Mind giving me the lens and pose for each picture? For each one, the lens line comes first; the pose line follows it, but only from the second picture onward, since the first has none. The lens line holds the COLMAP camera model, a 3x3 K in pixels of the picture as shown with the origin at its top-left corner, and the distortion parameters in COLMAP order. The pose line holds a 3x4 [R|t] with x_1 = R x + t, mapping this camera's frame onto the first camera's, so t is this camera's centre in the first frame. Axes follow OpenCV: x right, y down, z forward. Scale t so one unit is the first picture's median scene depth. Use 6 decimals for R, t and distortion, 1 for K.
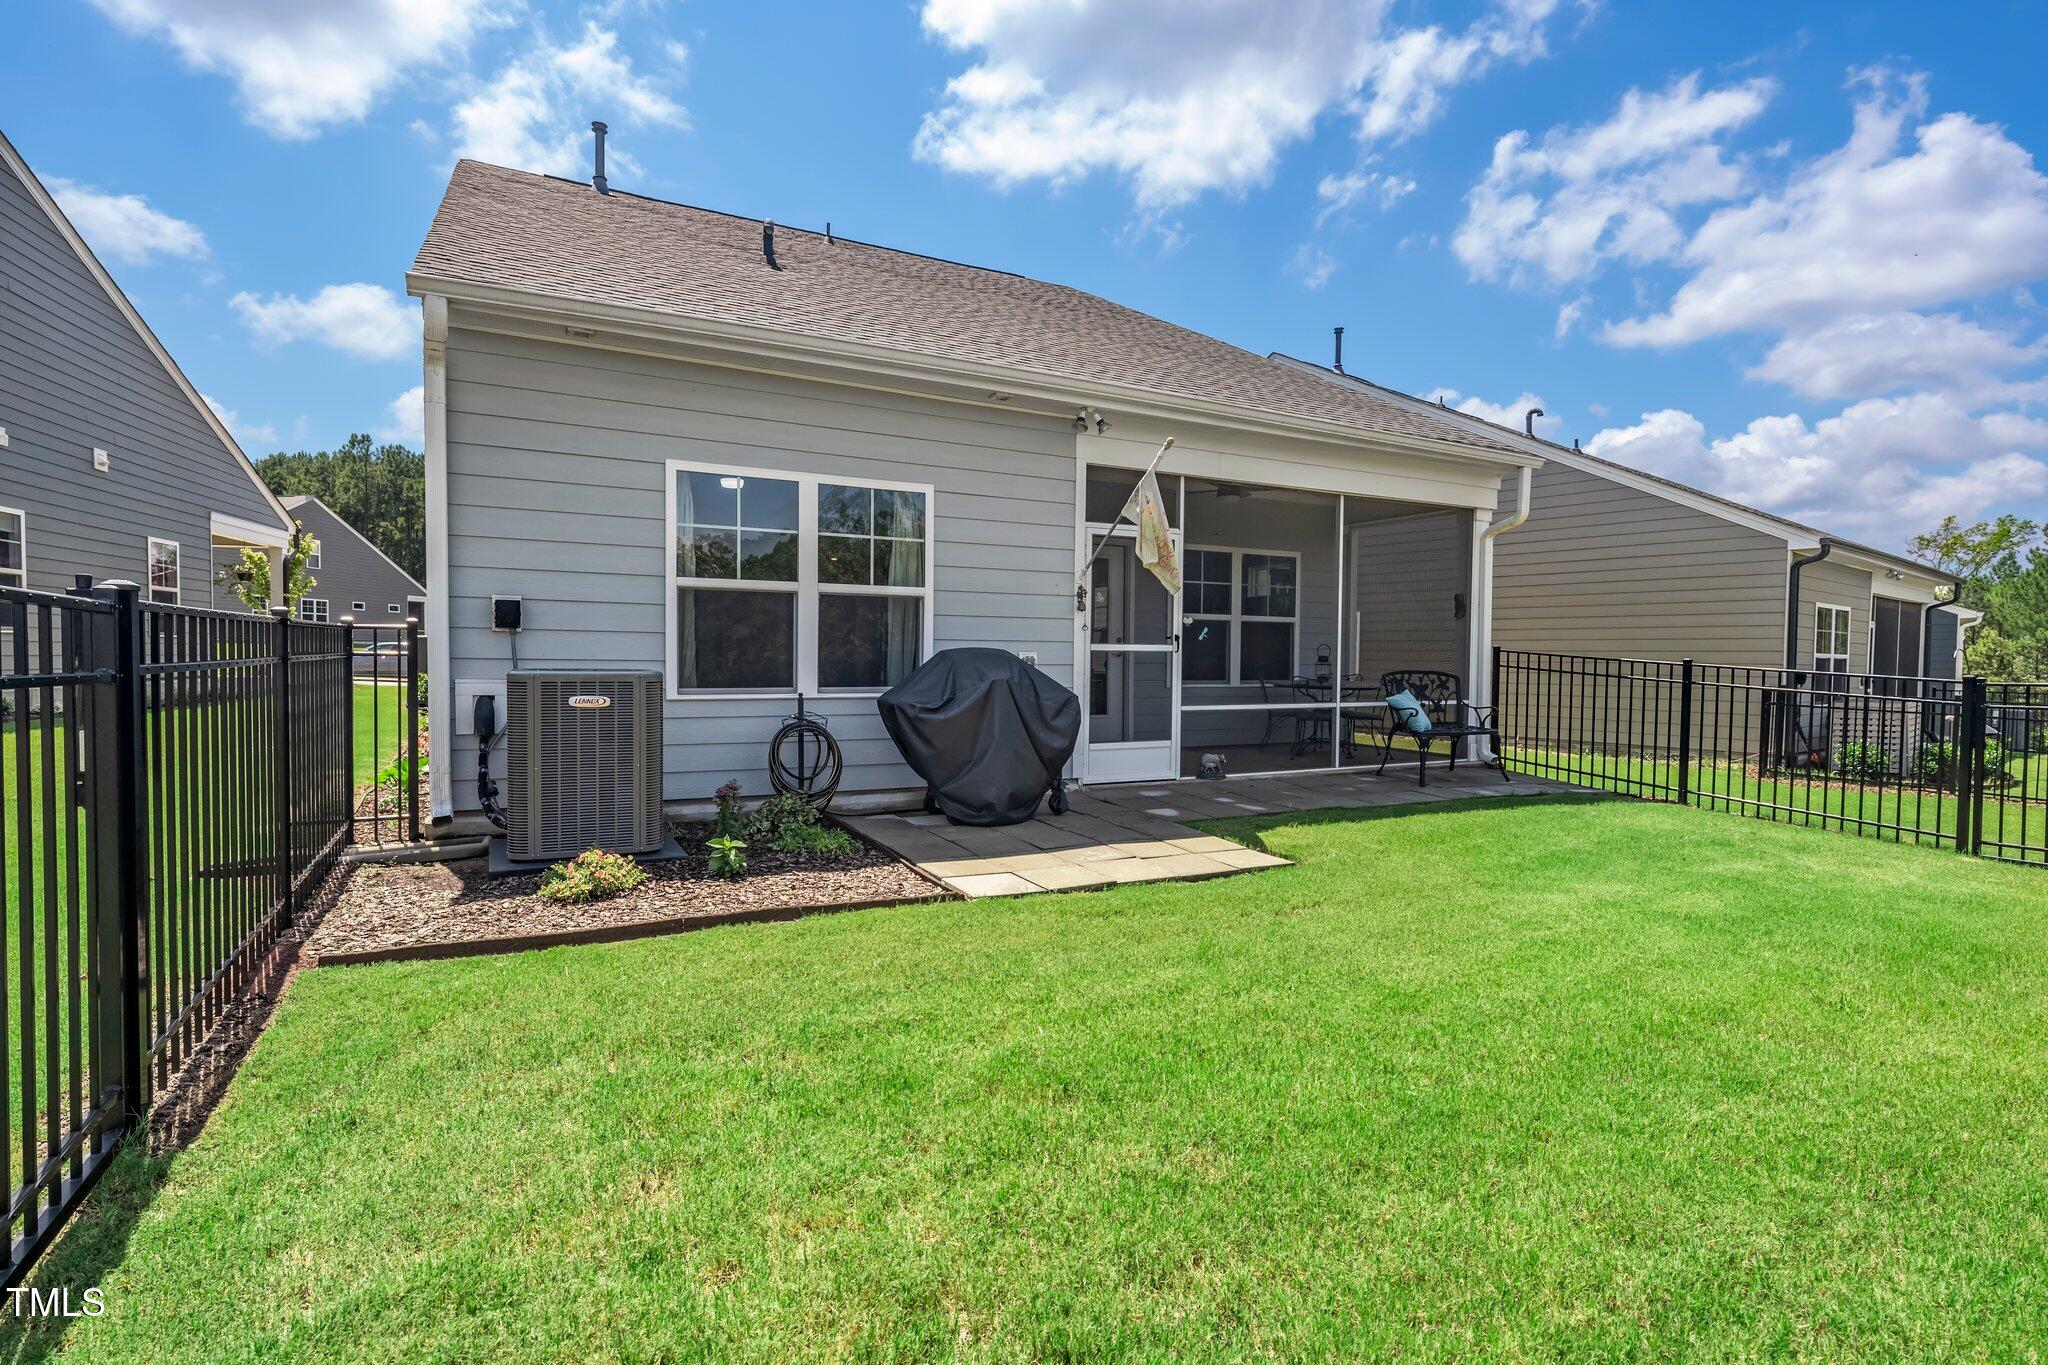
lens RADIAL K [[953.5, 0, 1020.0], [0, 953.5, 705.7], [0, 0, 1]] dist [-0.001849, -0.000492]
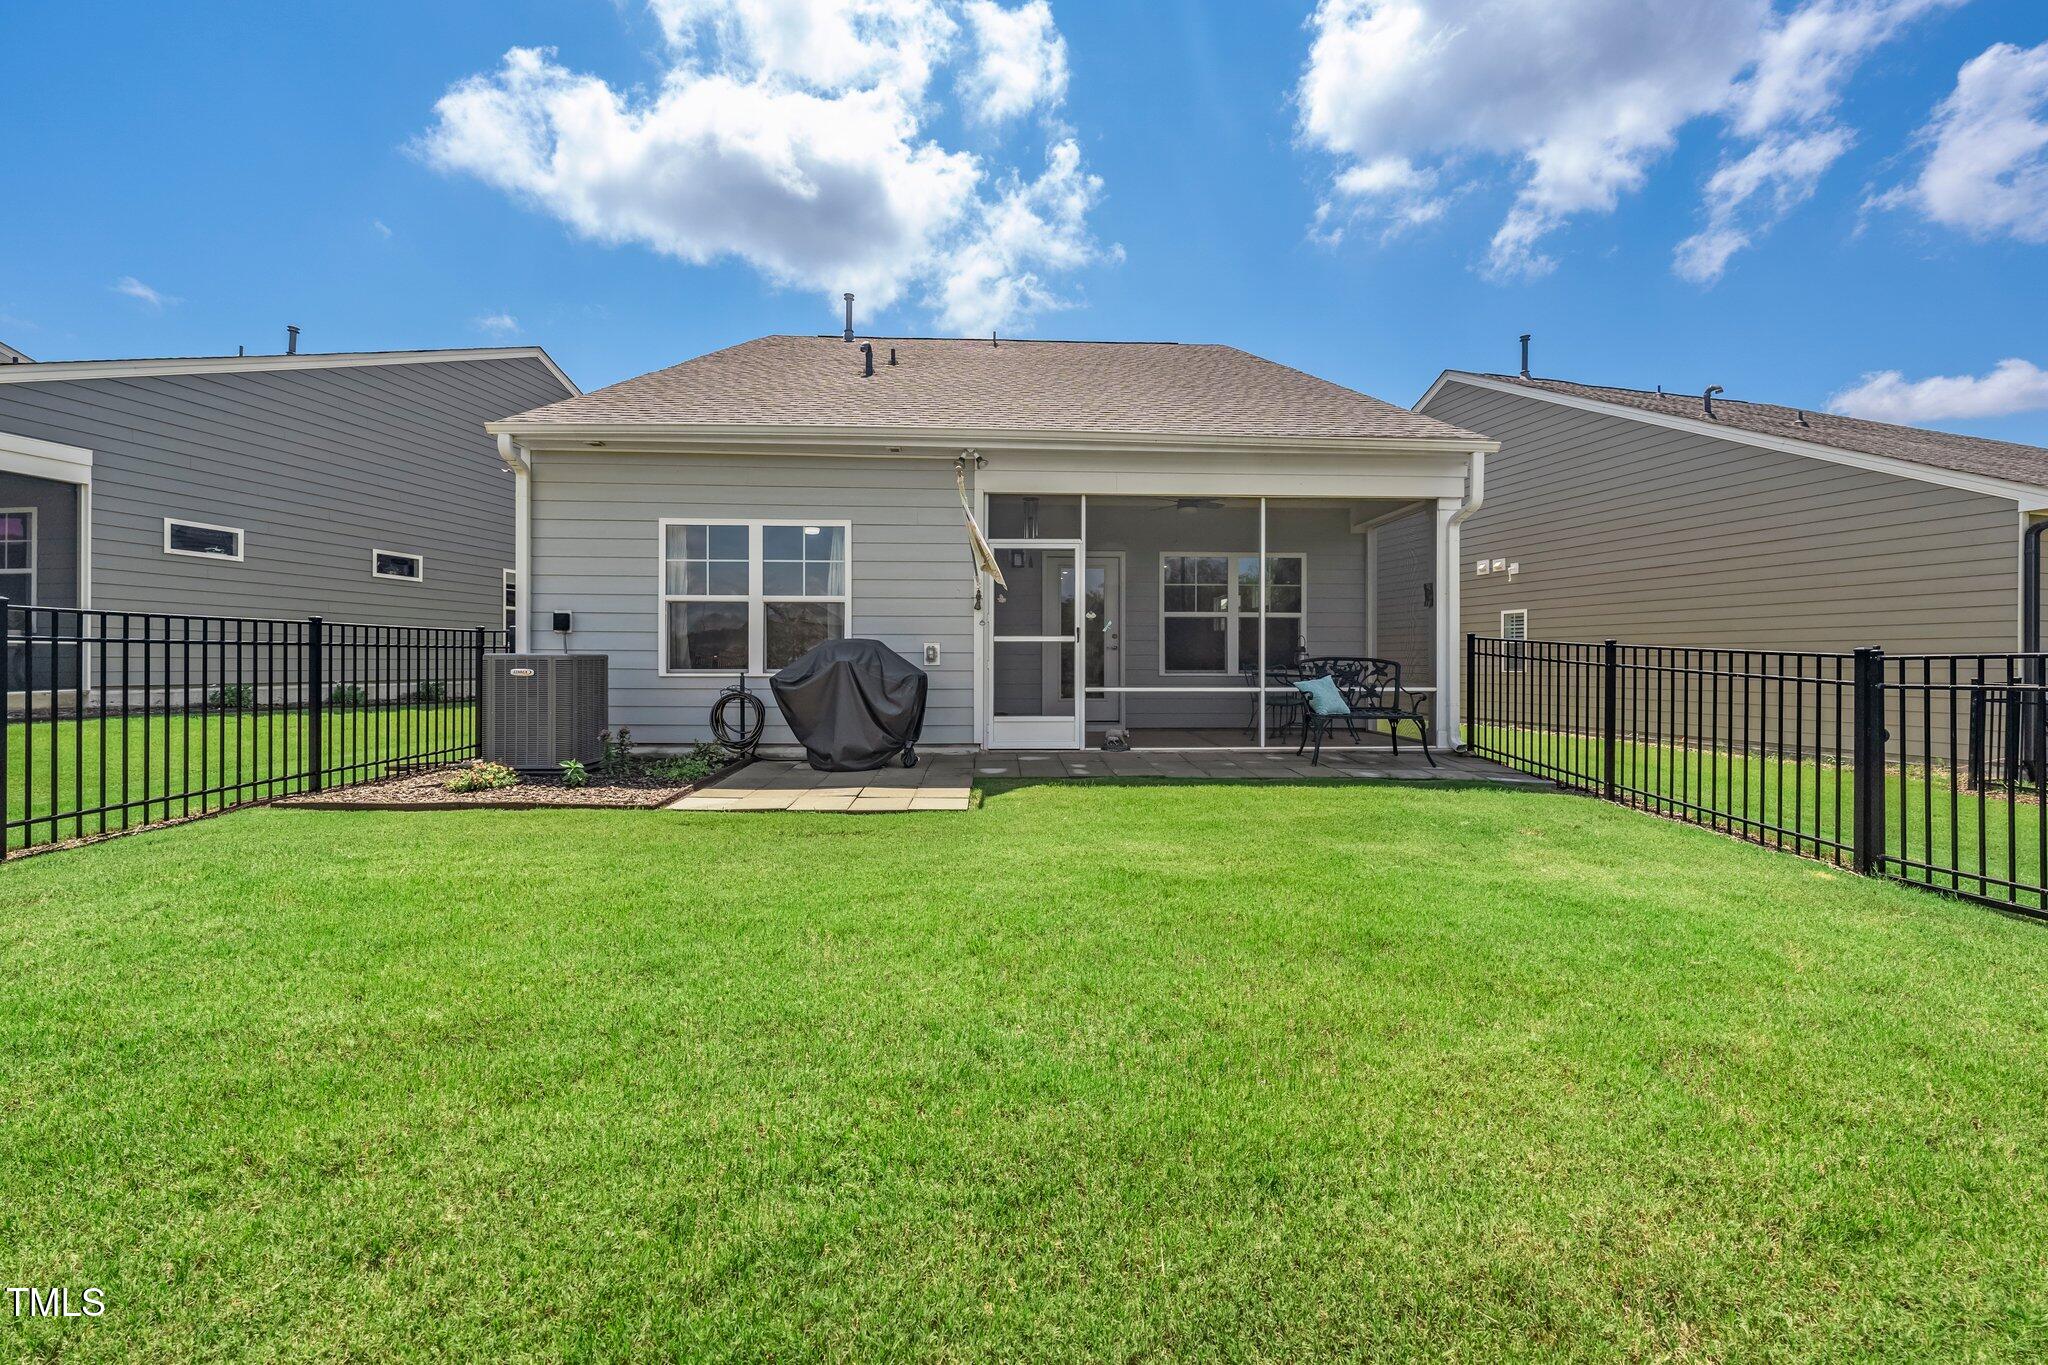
lens RADIAL K [[770.6, 0, 1026.7], [0, 770.6, 680.9], [0, 0, 1]] dist [-0.001890, -0.000122]
pose [[0.912478, 0.002005, -0.409121, 0.496860], [-0.014730, 0.999501, -0.027955, 0.019972], [0.408860, 0.031534, 0.912052, 0.094739]]
